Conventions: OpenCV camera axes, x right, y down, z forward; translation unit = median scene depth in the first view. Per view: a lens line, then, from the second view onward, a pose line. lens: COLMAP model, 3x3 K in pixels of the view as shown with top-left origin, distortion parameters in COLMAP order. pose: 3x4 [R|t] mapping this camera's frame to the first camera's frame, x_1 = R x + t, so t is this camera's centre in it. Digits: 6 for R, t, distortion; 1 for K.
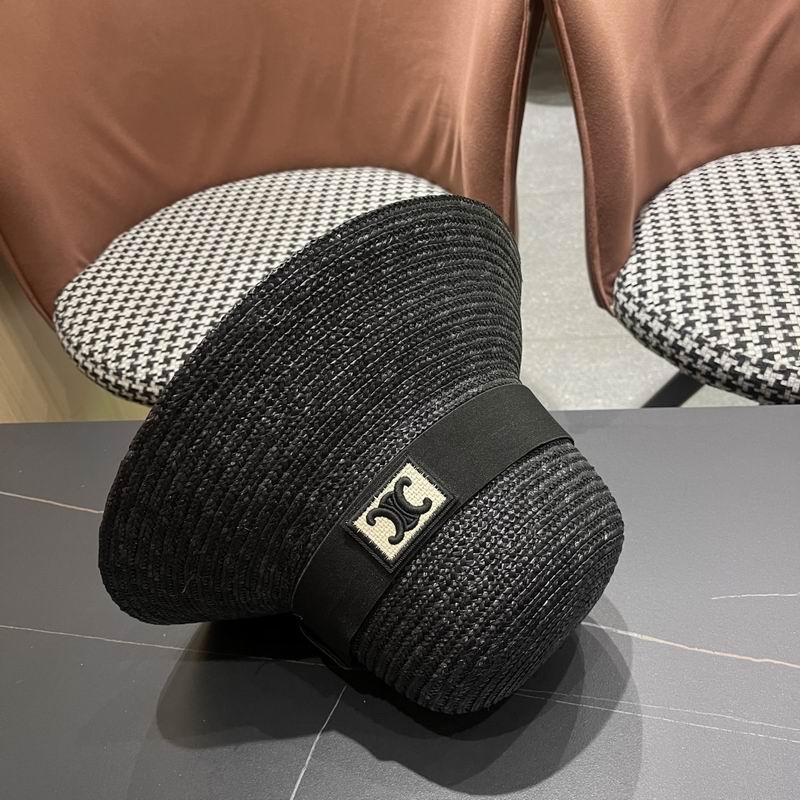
lens RADIAL K [[836.9, 0, 394.8], [0, 836.9, 412.0], [0, 0, 1]] dist [0.015372, 0.000000]
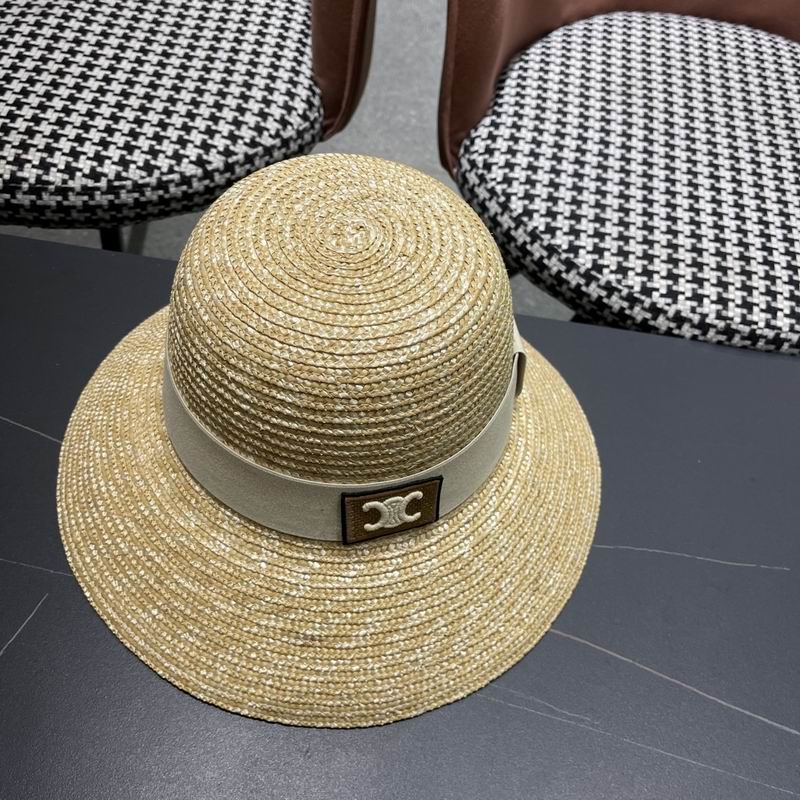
lens RADIAL K [[836.9, 0, 404.6], [0, 836.9, 402.0], [0, 0, 1]] dist [0.015372, 0.000000]
pose [[0.972071, 0.131017, 0.194712, 0.069110], [-0.173563, 0.959781, 0.220674, -0.079631], [-0.157969, -0.248306, 0.955714, 0.102625]]
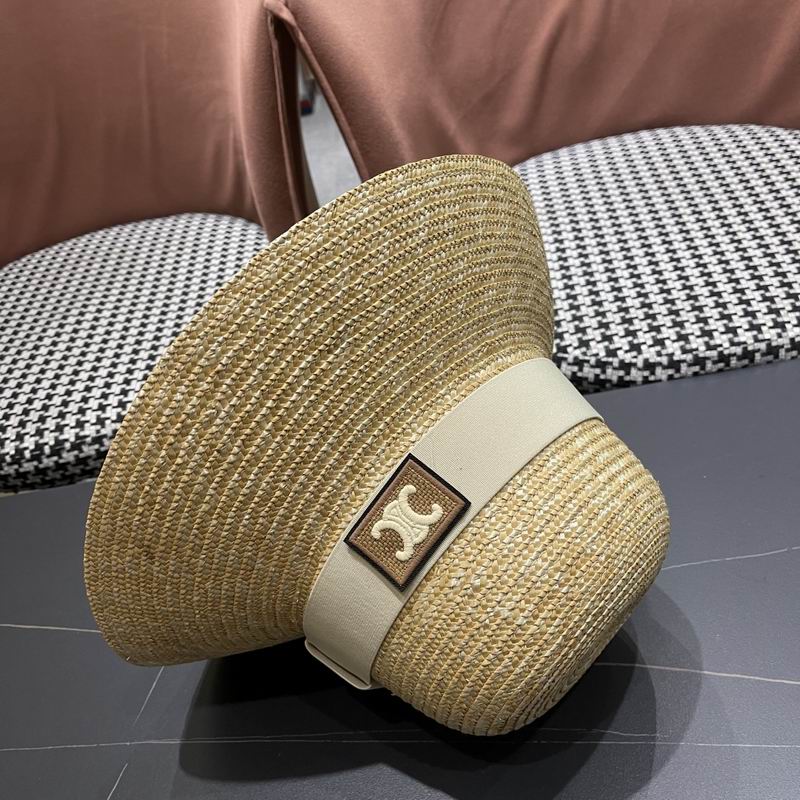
lens RADIAL K [[836.9, 0, 401.5], [0, 836.9, 413.0], [0, 0, 1]] dist [0.015372, 0.000000]
pose [[0.987154, -0.143418, 0.070421, 0.152313], [0.146110, 0.988661, -0.034673, 0.012519], [-0.064650, 0.044517, 0.996915, 0.020515]]
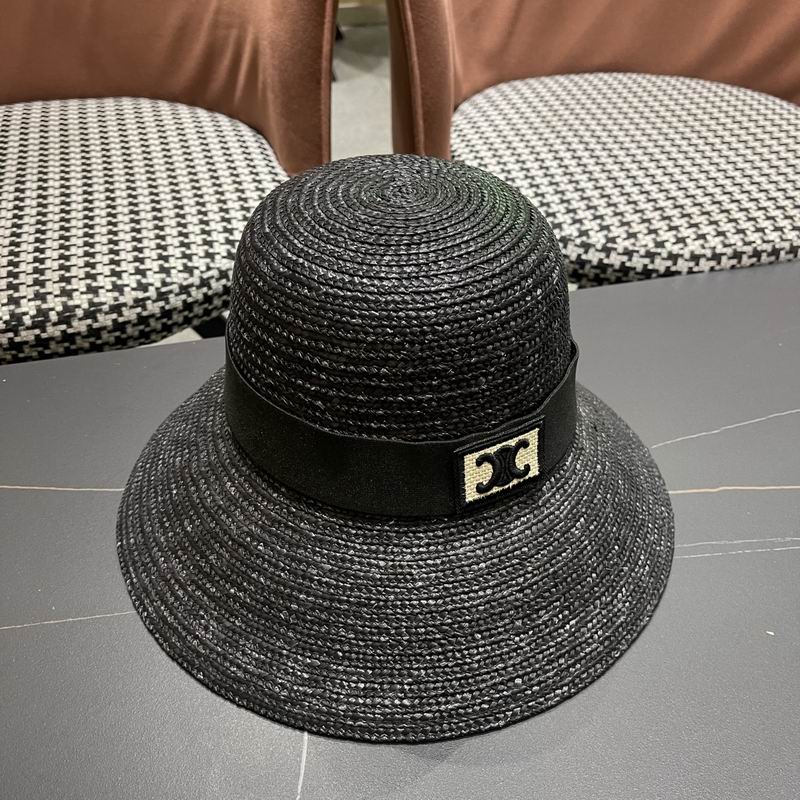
lens RADIAL K [[836.9, 0, 413.2], [0, 836.9, 413.2], [0, 0, 1]] dist [0.015372, 0.000000]
pose [[0.916900, -0.124100, 0.379333, -0.174194], [0.131947, 0.991242, 0.005355, 0.093440], [-0.376676, 0.045142, 0.925245, 0.121064]]
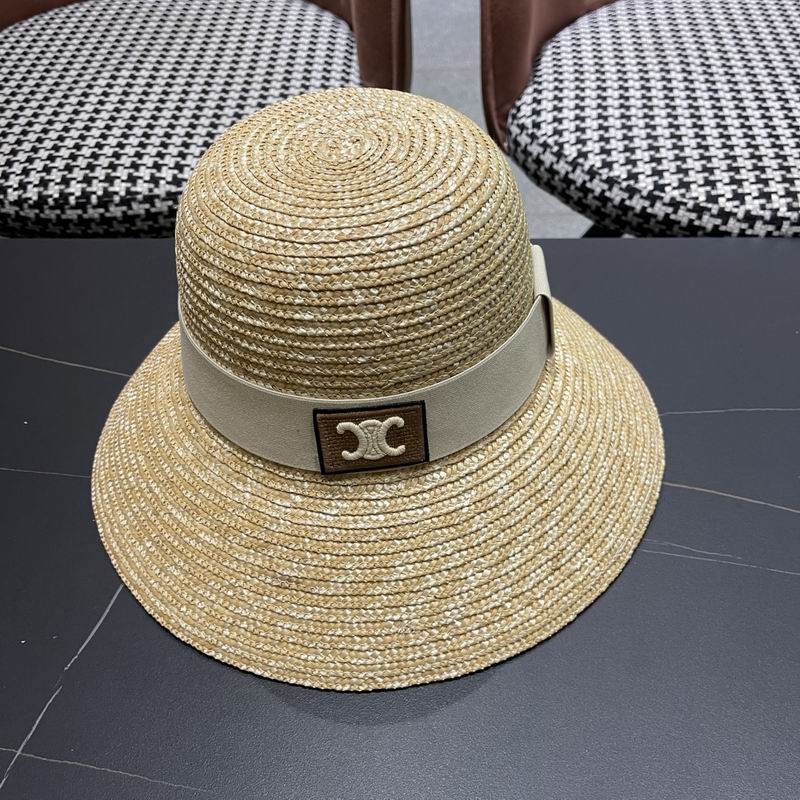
lens RADIAL K [[836.9, 0, 399.2], [0, 836.9, 417.4], [0, 0, 1]] dist [0.015372, 0.000000]
pose [[0.994812, 0.020230, 0.099701, 0.057070], [-0.030607, 0.994139, 0.103682, 0.087274], [-0.097019, -0.106195, 0.989601, 0.059674]]
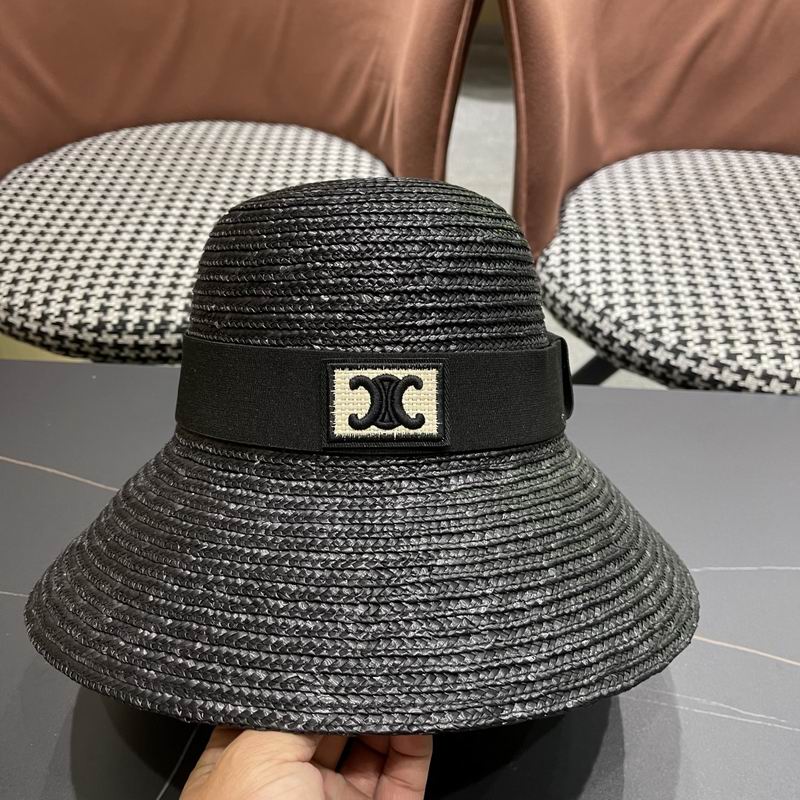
lens RADIAL K [[836.9, 0, 403.4], [0, 836.9, 402.2], [0, 0, 1]] dist [0.015372, 0.000000]
pose [[0.988530, 0.071549, 0.133001, -0.018194], [-0.071310, 0.997433, -0.006565, 0.031491], [-0.133129, -0.002995, 0.991094, 0.029157]]
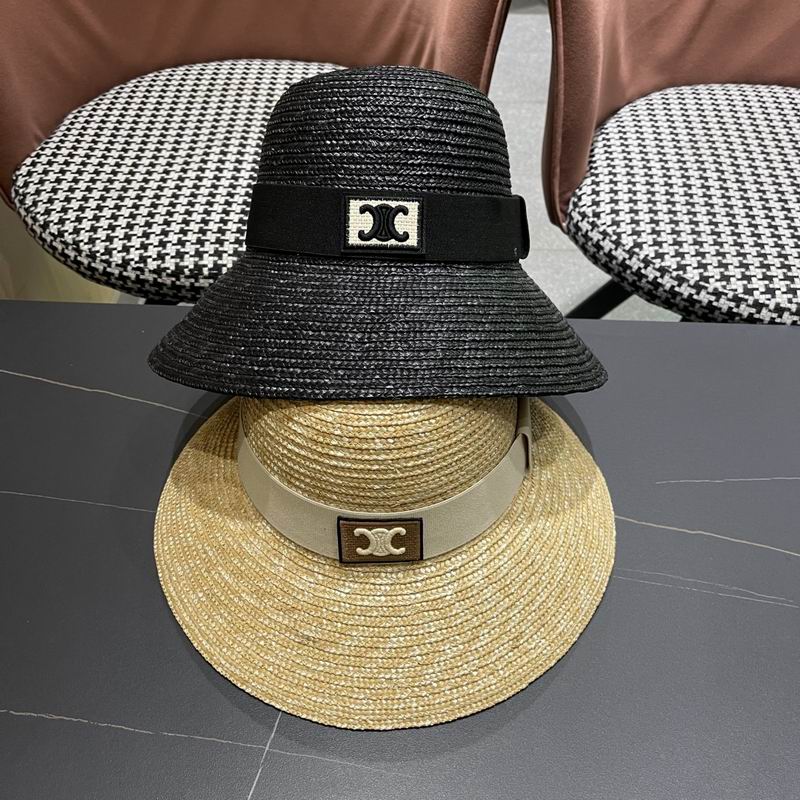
lens RADIAL K [[836.9, 0, 399.3], [0, 836.9, 410.4], [0, 0, 1]] dist [0.015372, 0.000000]
pose [[0.987976, 0.038905, 0.149631, -0.110619], [-0.056055, 0.992108, 0.112163, 0.004838], [-0.144086, -0.119202, 0.982359, -0.069755]]
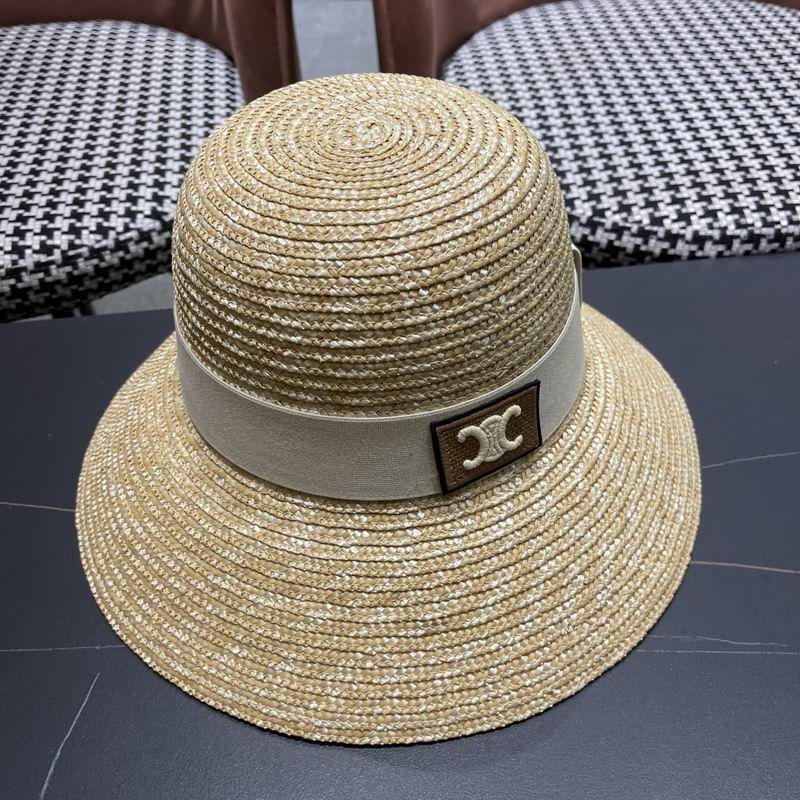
lens RADIAL K [[836.9, 0, 417.2], [0, 836.9, 413.7], [0, 0, 1]] dist [0.015372, 0.000000]
pose [[0.966347, -0.090587, 0.240764, 0.032705], [0.071818, 0.993735, 0.085637, 0.044179], [-0.247013, -0.065463, 0.966798, 0.171229]]
